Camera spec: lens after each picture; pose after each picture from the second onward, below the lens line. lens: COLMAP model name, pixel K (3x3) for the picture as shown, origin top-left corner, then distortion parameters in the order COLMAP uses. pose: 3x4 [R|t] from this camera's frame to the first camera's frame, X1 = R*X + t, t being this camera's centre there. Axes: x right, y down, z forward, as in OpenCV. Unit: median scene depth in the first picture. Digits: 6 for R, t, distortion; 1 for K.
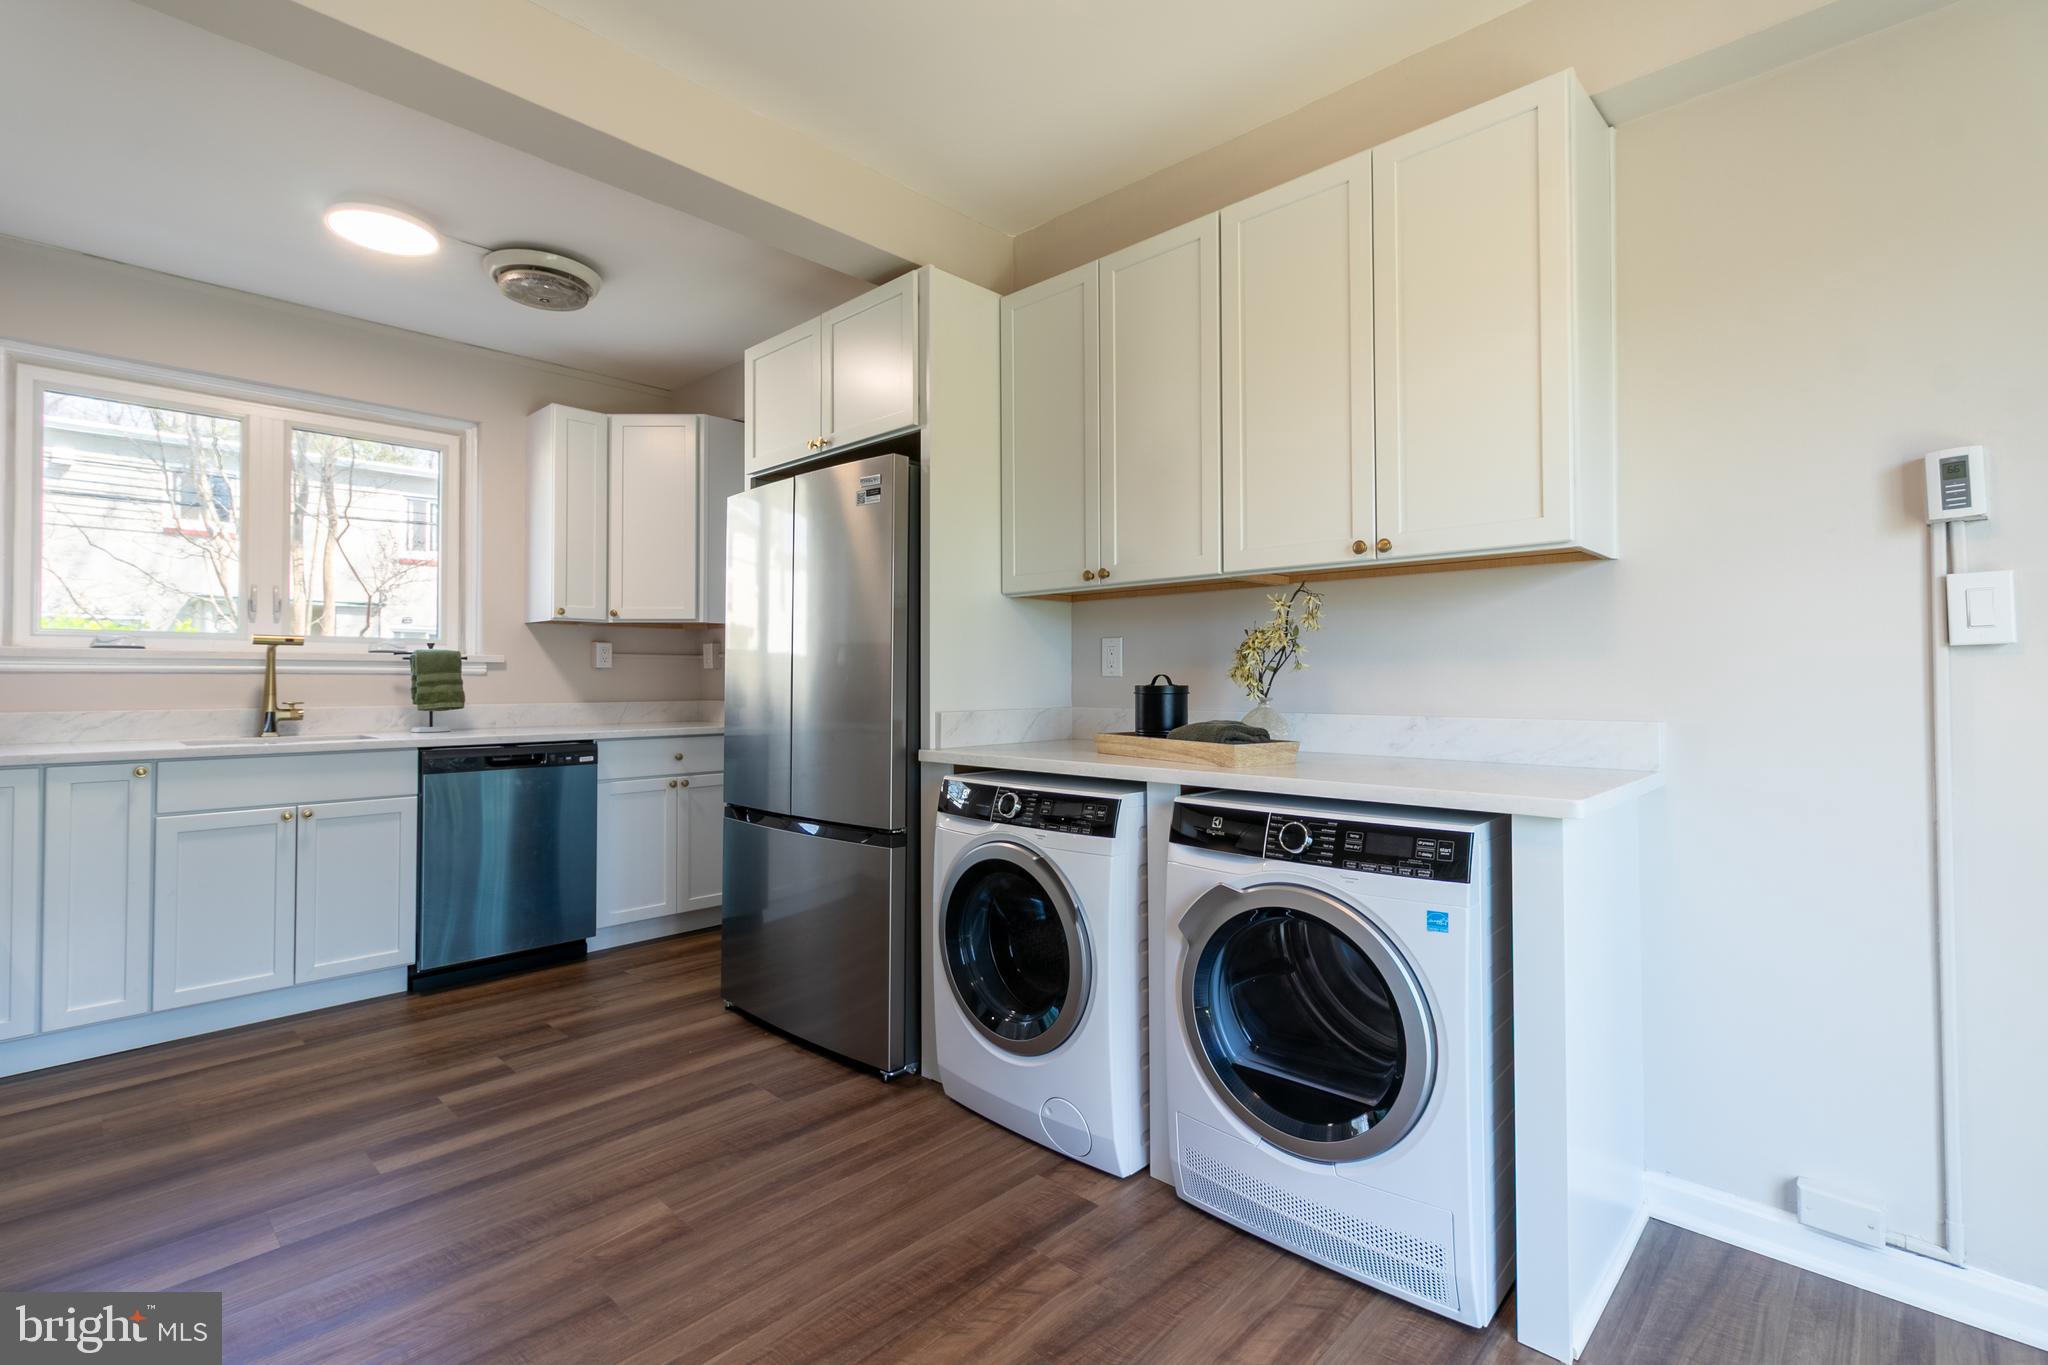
lens RADIAL K [[942.5, 0, 1013.4], [0, 942.5, 661.4], [0, 0, 1]] dist [0.006246, -0.000300]
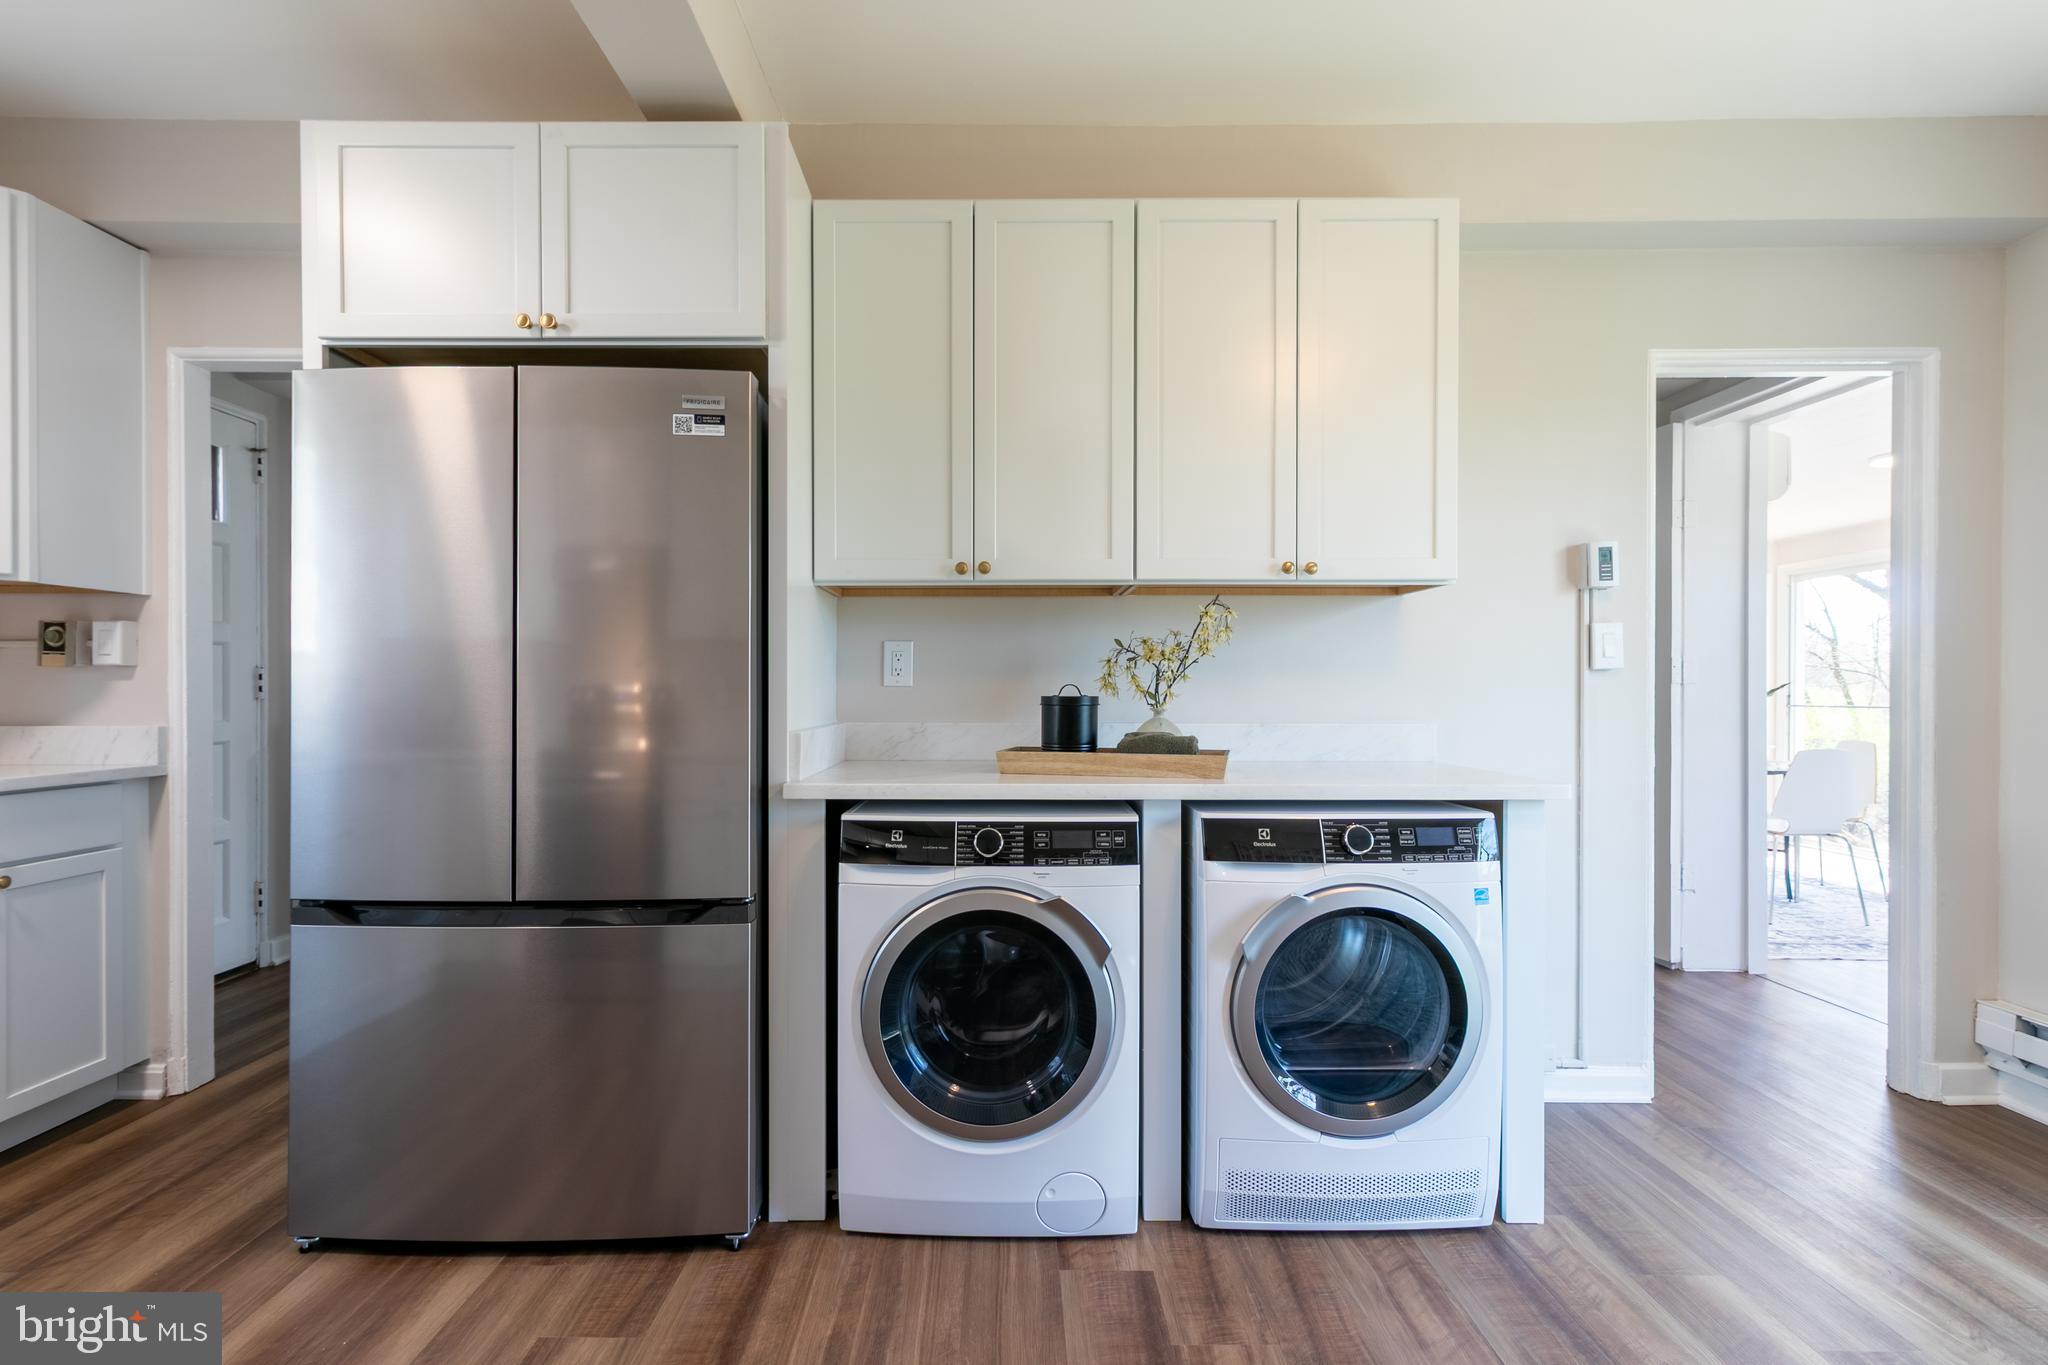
lens RADIAL K [[897.6, 0, 957.0], [0, 897.6, 694.5], [0, 0, 1]] dist [0.007723, 0.000125]
pose [[0.722570, -0.004125, 0.691285, -0.429729], [-0.015056, 0.999651, 0.021703, 0.005640], [-0.691133, -0.026089, 0.722256, 0.351304]]
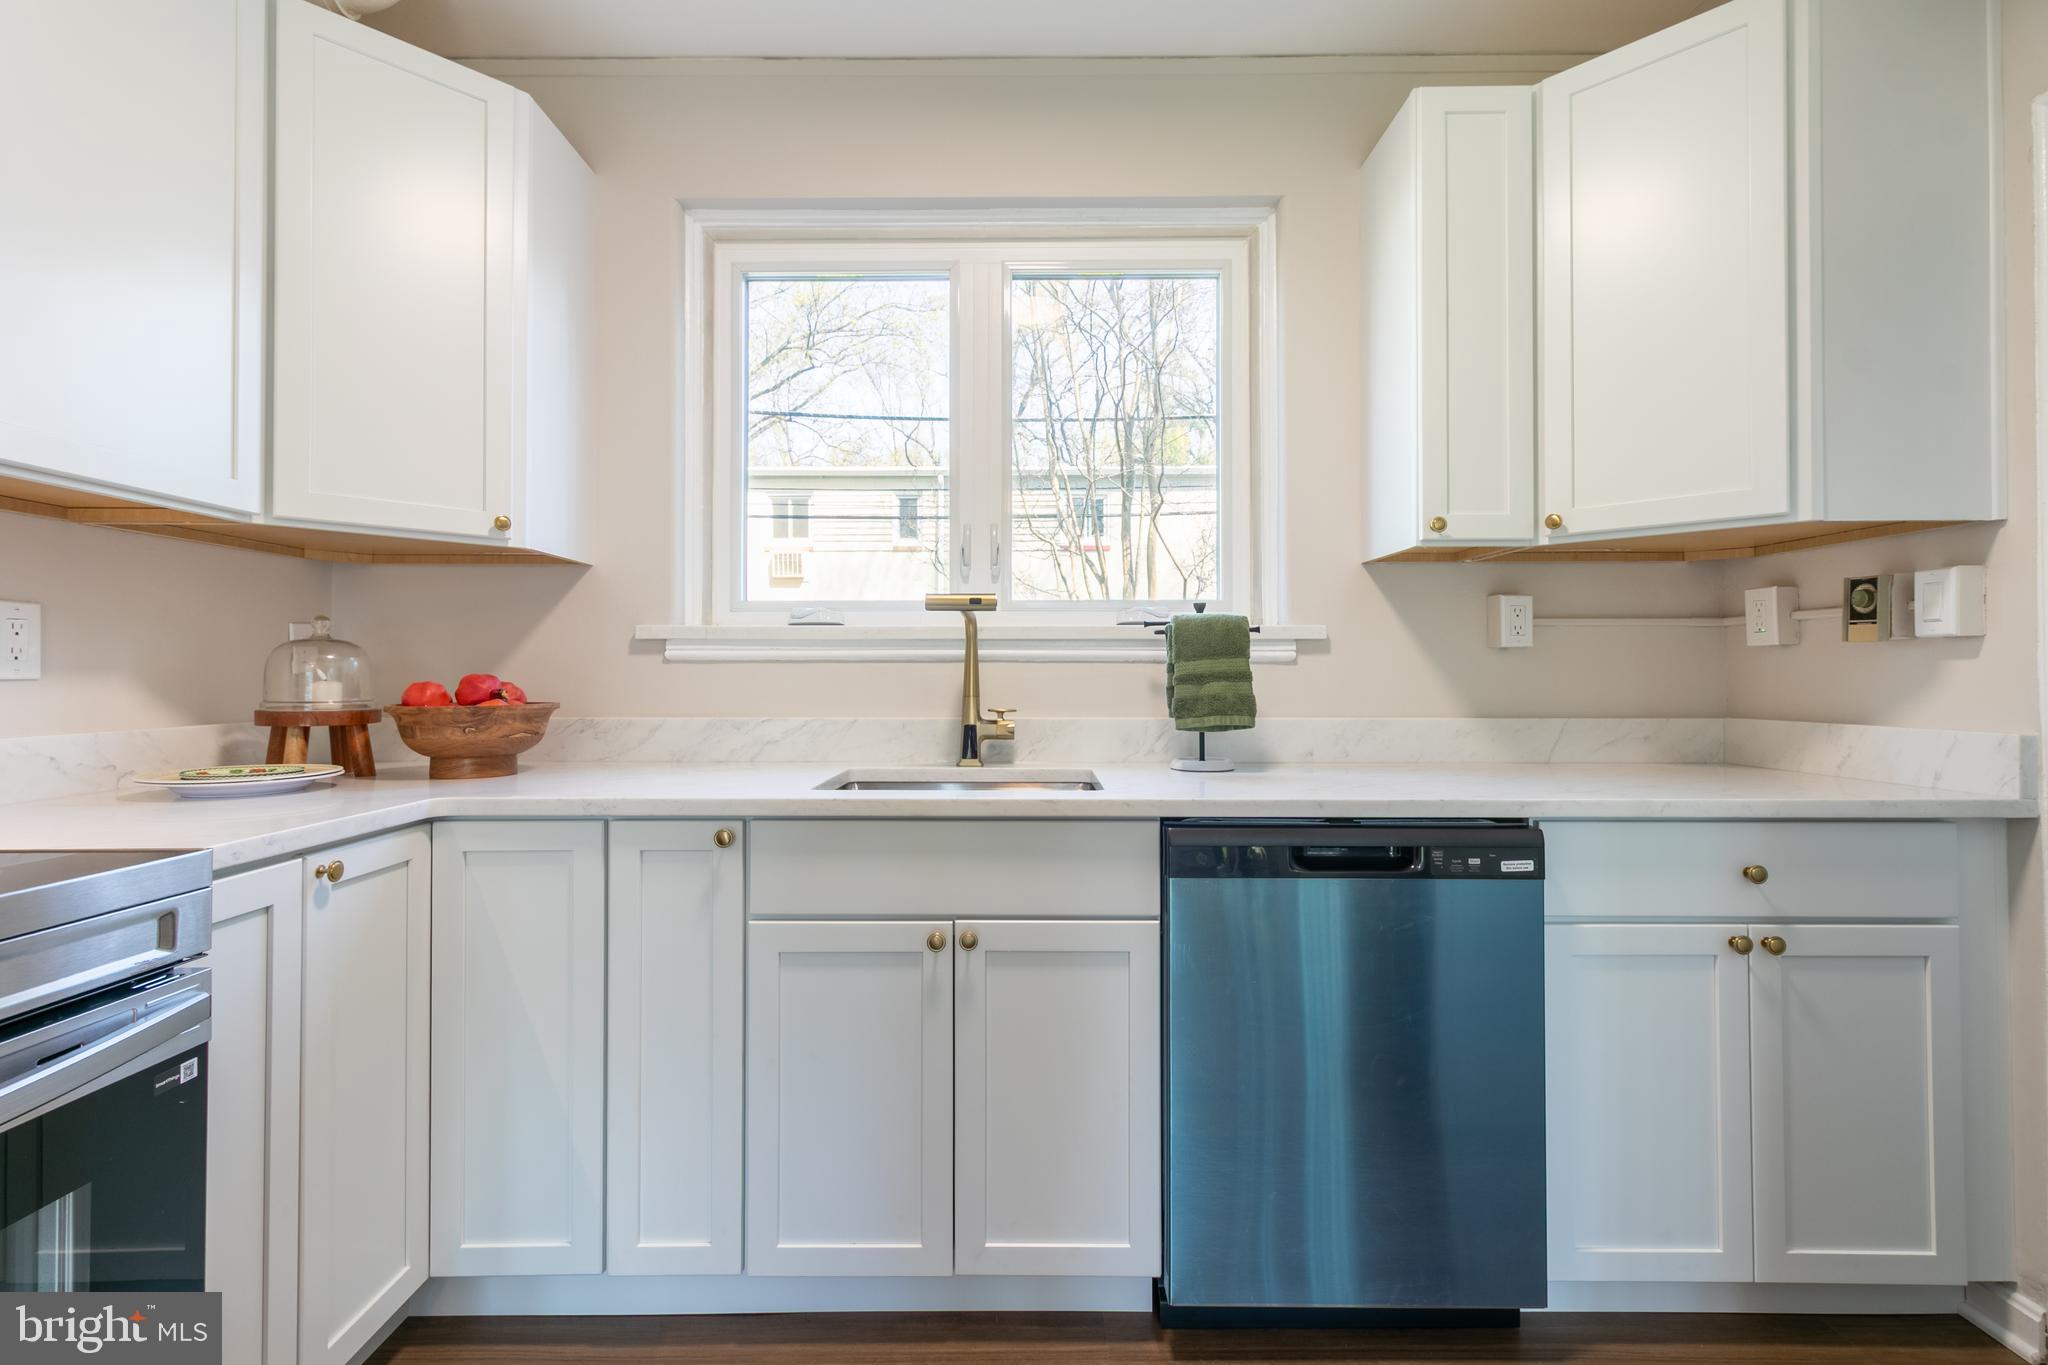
lens RADIAL K [[942.5, 0, 1013.4], [0, 942.5, 661.4], [0, 0, 1]] dist [0.006246, -0.000300]
pose [[0.687896, -0.008058, -0.725765, -0.387042], [0.014956, 0.999883, 0.003074, 0.013389], [0.725656, -0.012969, 0.687936, 0.712685]]
